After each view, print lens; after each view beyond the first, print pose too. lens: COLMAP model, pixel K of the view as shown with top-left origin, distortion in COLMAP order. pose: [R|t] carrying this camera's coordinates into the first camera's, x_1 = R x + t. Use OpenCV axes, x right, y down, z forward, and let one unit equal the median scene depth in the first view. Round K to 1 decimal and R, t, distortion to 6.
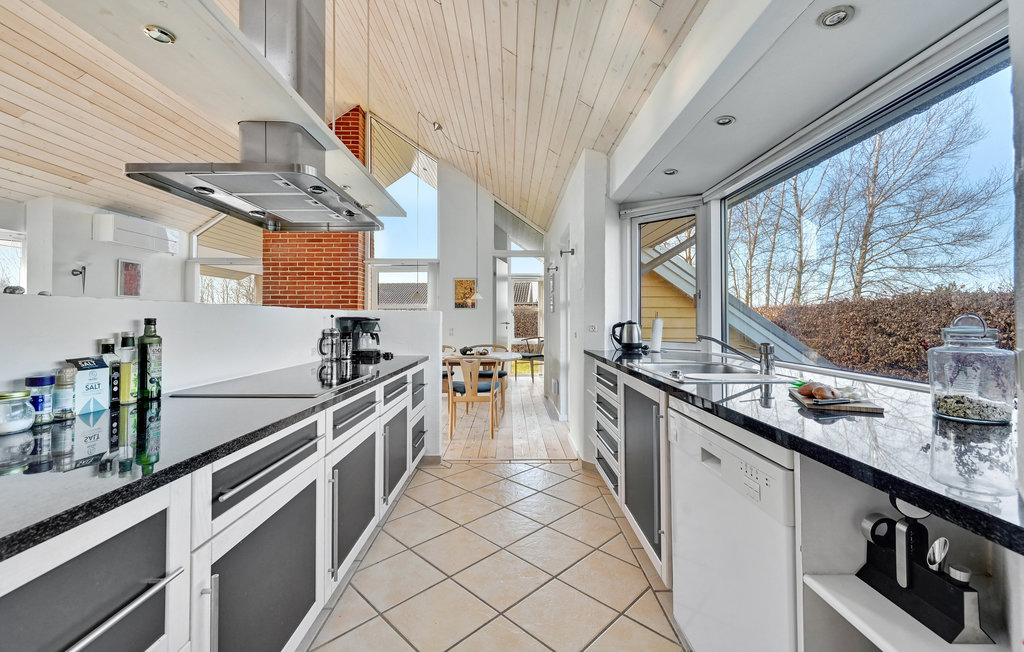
lens RADIAL K [[404.2, 0, 511.6], [0, 404.2, 317.2], [0, 0, 1]] dist [0.002628, 0.000387]
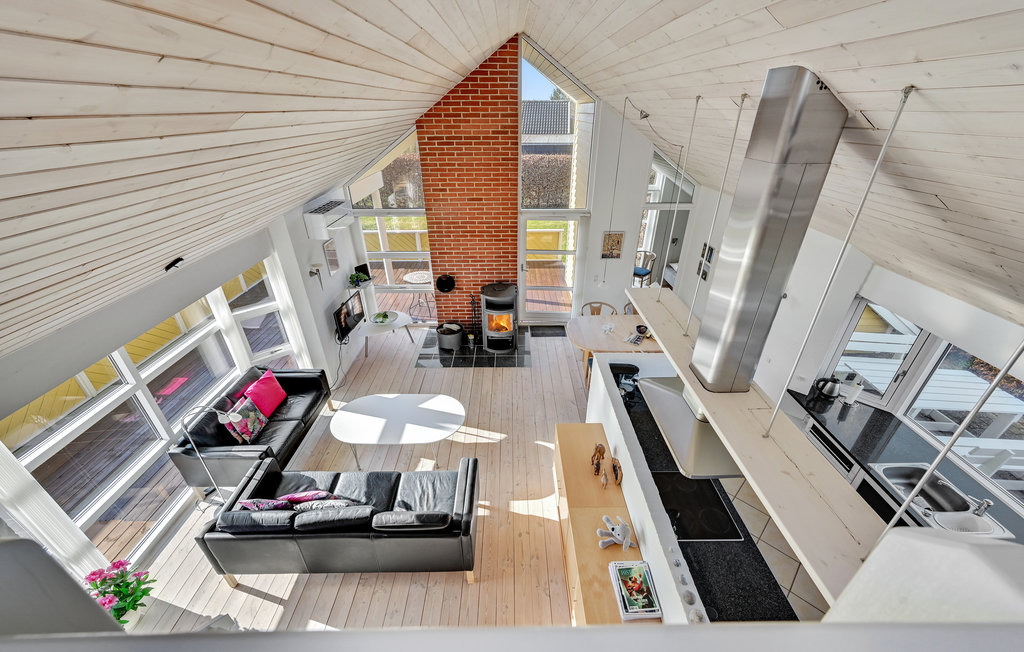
lens RADIAL K [[404.2, 0, 513.5], [0, 404.2, 331.0], [0, 0, 1]] dist [0.002628, 0.000387]
pose [[0.999924, -0.008938, 0.008476, -0.401893], [0.003551, 0.868084, 0.496405, -0.408144], [-0.011794, -0.496338, 0.868050, -0.052671]]
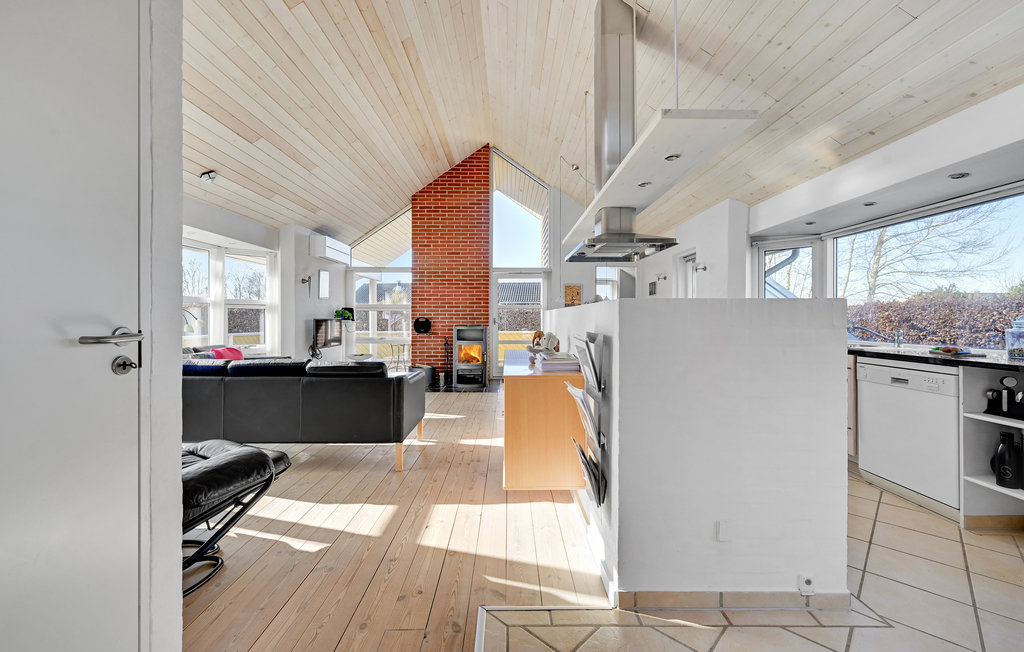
lens RADIAL K [[404.2, 0, 509.3], [0, 404.2, 318.2], [0, 0, 1]] dist [0.002628, 0.000387]
pose [[0.999978, 0.001173, 0.006533, -0.325656], [-0.001210, 0.999983, 0.005714, 0.000909], [-0.006527, -0.005721, 0.999962, -0.233576]]
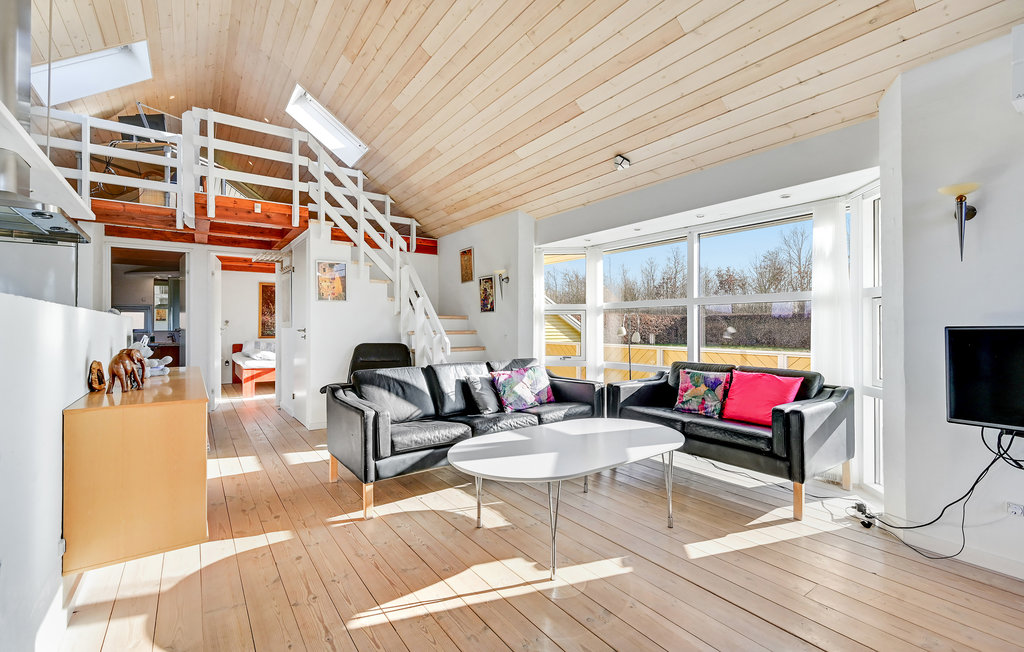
lens RADIAL K [[433.6, 0, 513.6], [0, 433.6, 324.3], [0, 0, 1]] dist [0.001126, 0.000068]
pose [[-0.802672, -0.000455, -0.596420, -0.320001], [0.007282, 0.999918, -0.010563, 0.010193], [0.596376, -0.012821, -0.802603, 0.838318]]
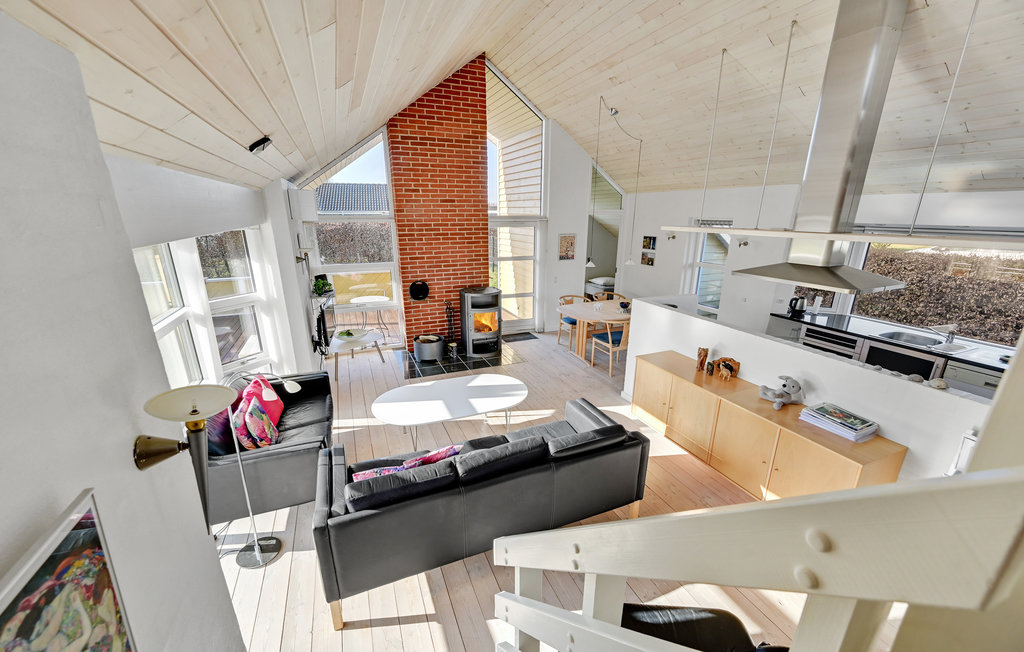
lens RADIAL K [[404.2, 0, 506.8], [0, 404.2, 328.0], [0, 0, 1]] dist [0.002628, 0.000387]
pose [[0.920720, -0.108157, 0.374935, -0.767362], [-0.005196, 0.957339, 0.288921, -0.177846], [-0.390189, -0.267964, 0.880879, -0.039866]]
